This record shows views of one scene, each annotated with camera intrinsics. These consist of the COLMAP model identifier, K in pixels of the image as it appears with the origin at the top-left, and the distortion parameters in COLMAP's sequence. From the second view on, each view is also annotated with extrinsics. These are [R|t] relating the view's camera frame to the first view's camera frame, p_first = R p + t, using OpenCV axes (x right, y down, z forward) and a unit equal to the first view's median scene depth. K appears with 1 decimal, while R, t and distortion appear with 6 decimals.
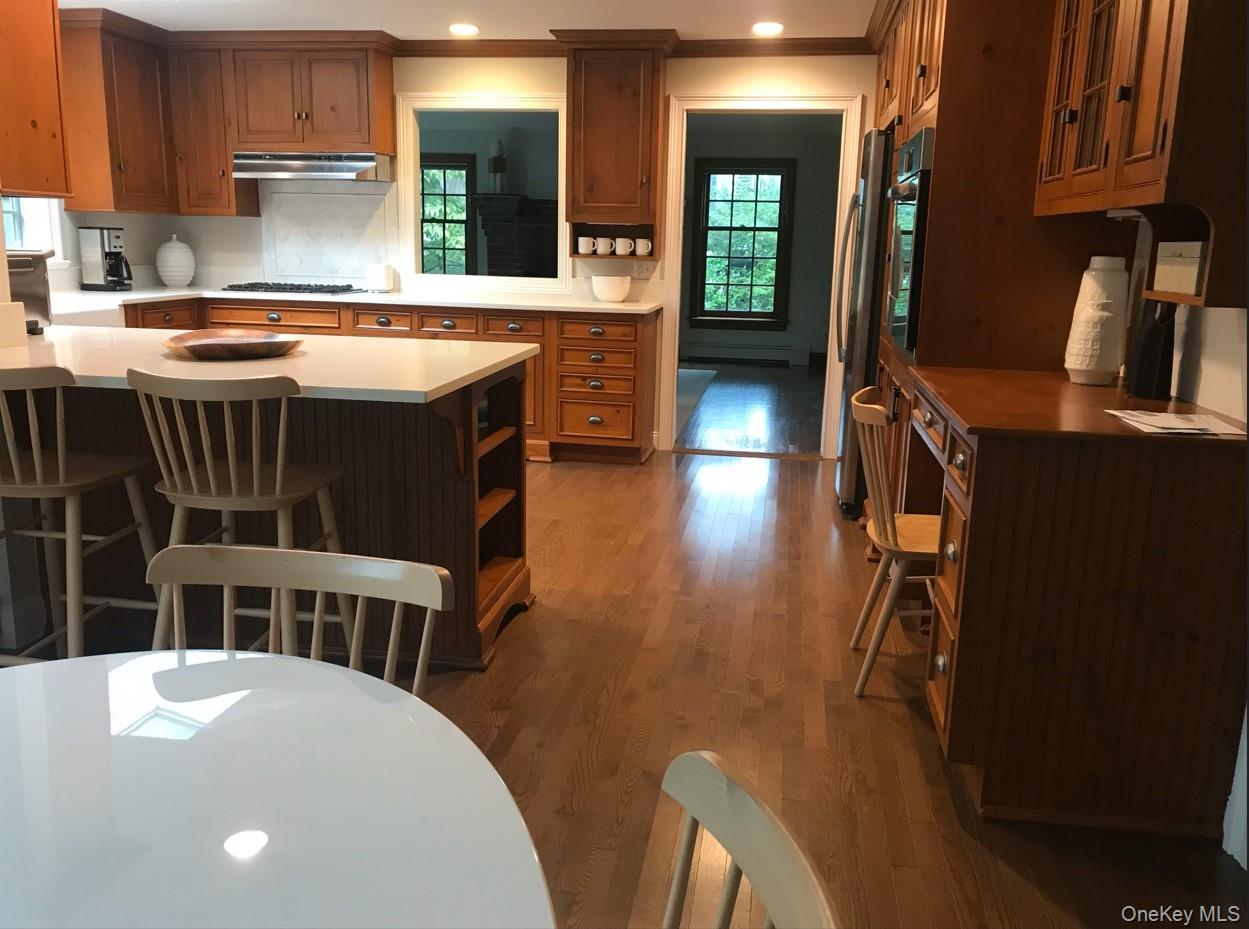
lens RADIAL K [[990.4, 0, 623.4], [0, 990.4, 471.2], [0, 0, 1]] dist [0.008028, -0.012052]
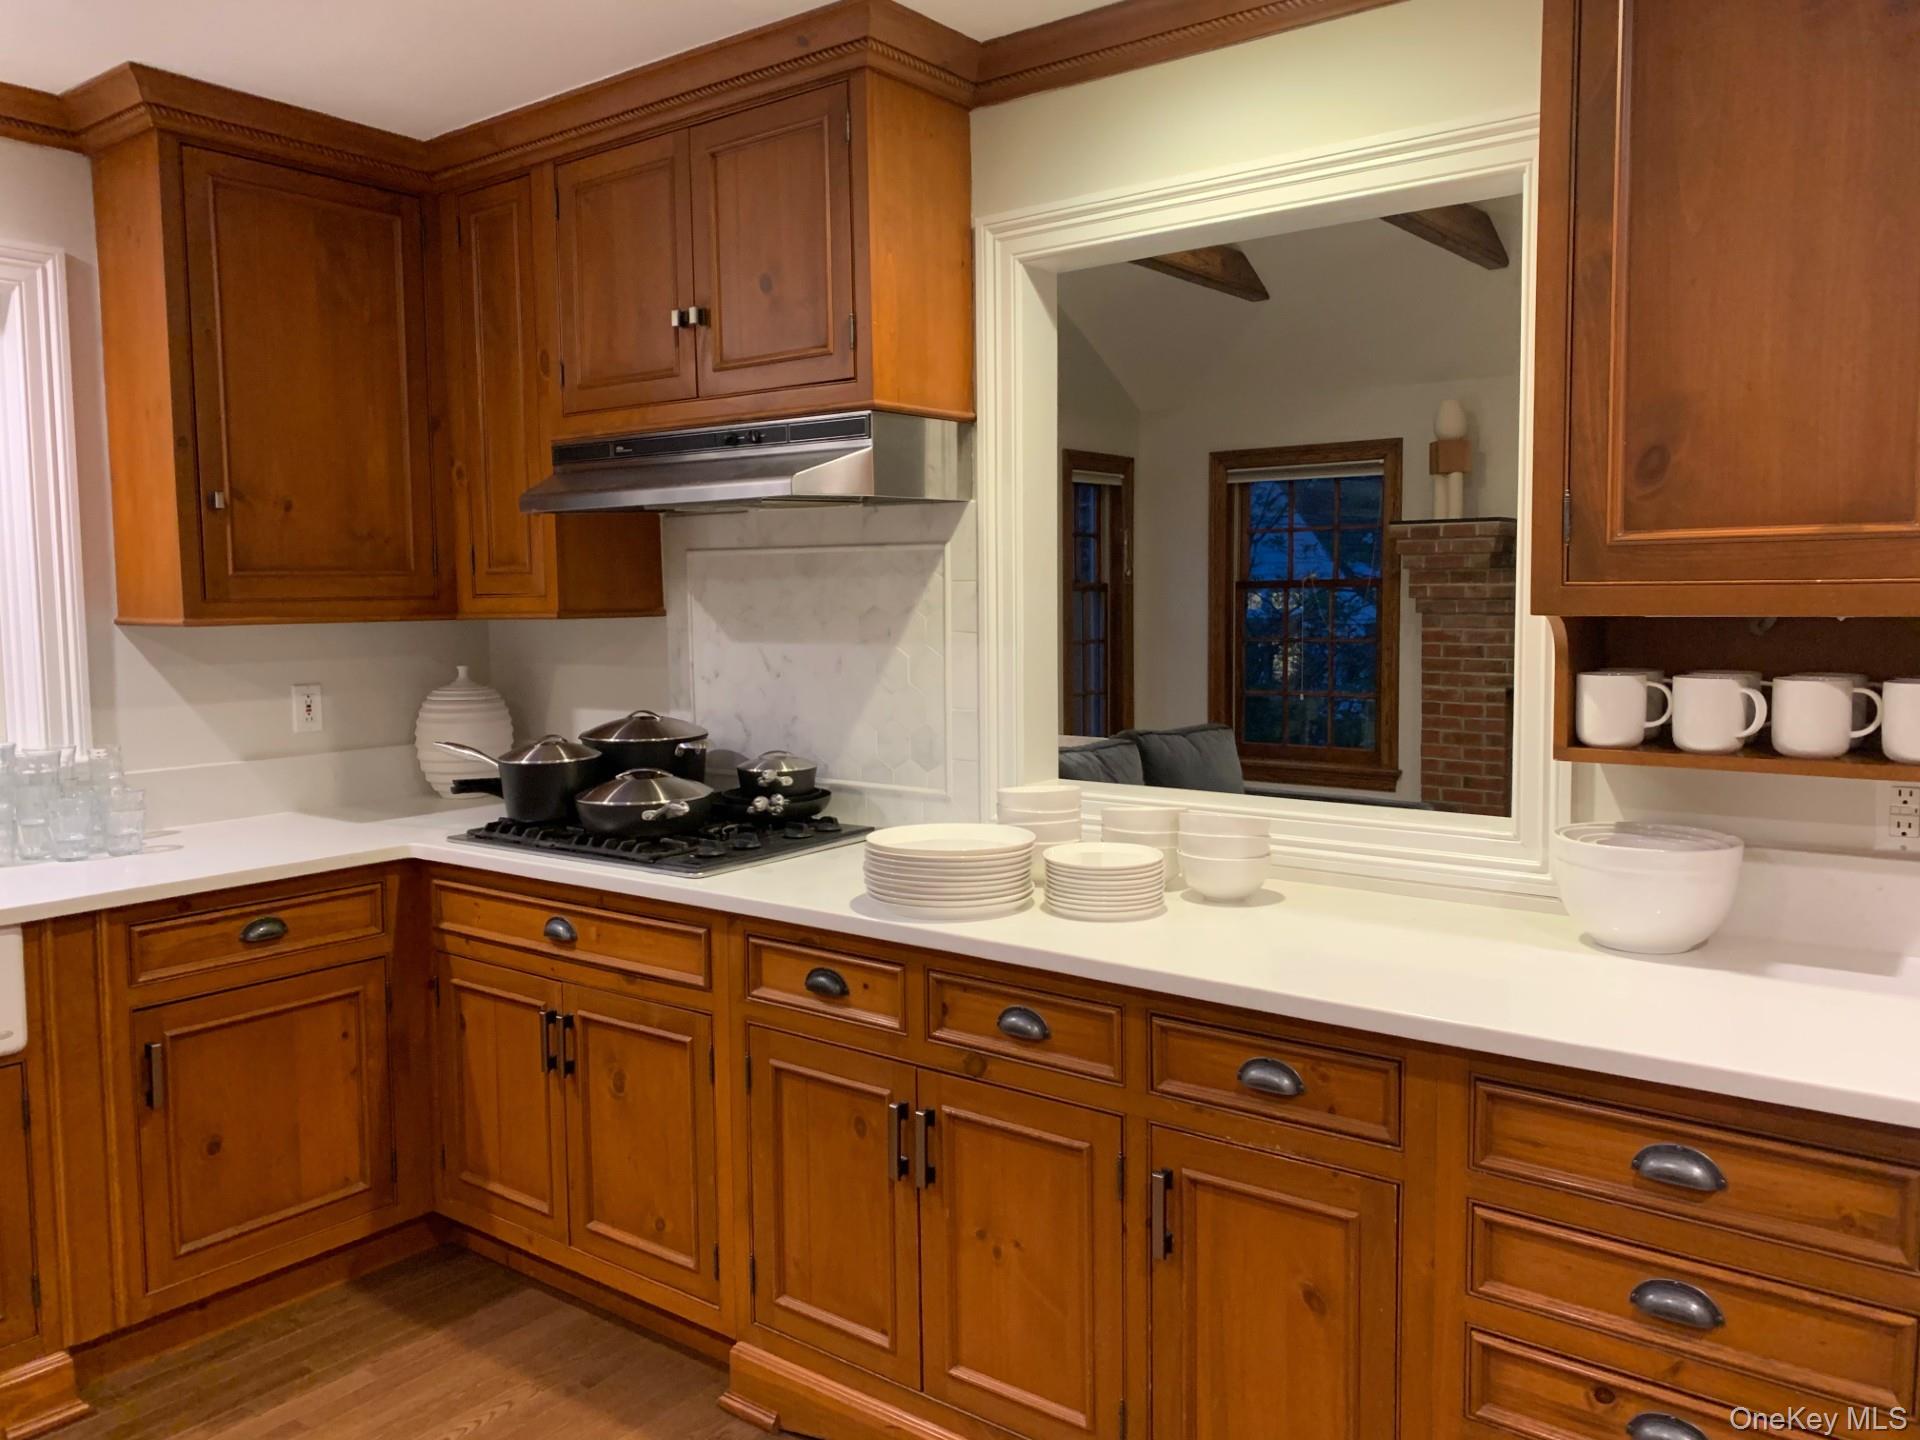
lens RADIAL K [[1522.5, 0, 951.6], [0, 1522.5, 730.6], [0, 0, 1]] dist [0.008028, -0.012052]
pose [[0.890538, 0.006456, -0.454864, -0.017265], [-0.070990, 0.989621, -0.124939, -0.168683], [0.449336, 0.143554, 0.881753, 0.622240]]
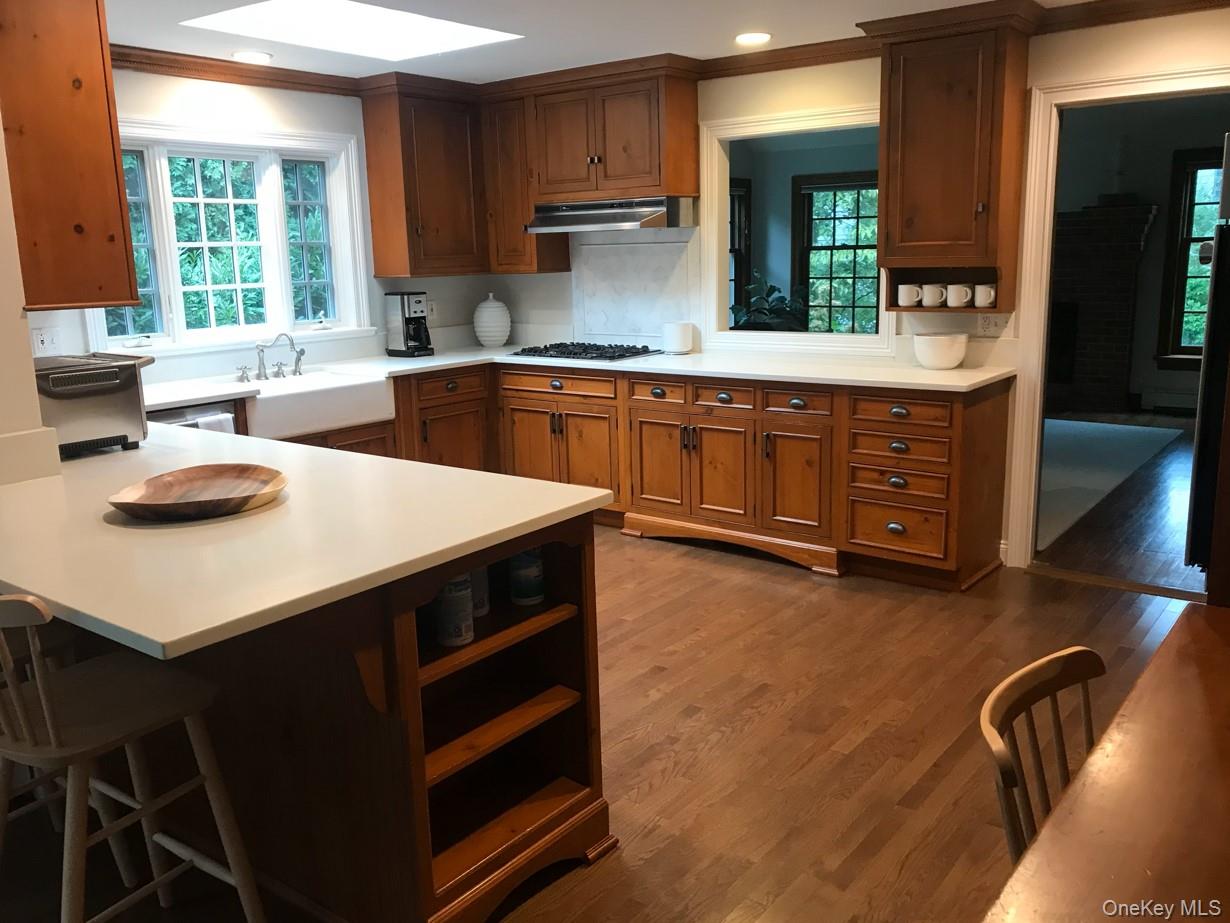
lens RADIAL K [[1021.1, 0, 616.5], [0, 1021.1, 465.7], [0, 0, 1]] dist [0.045813, -0.079221]
pose [[0.886306, 0.047221, -0.460687, 0.134726], [-0.058002, 0.998273, -0.009264, -0.076430], [0.459454, 0.034931, 0.887514, 0.198636]]
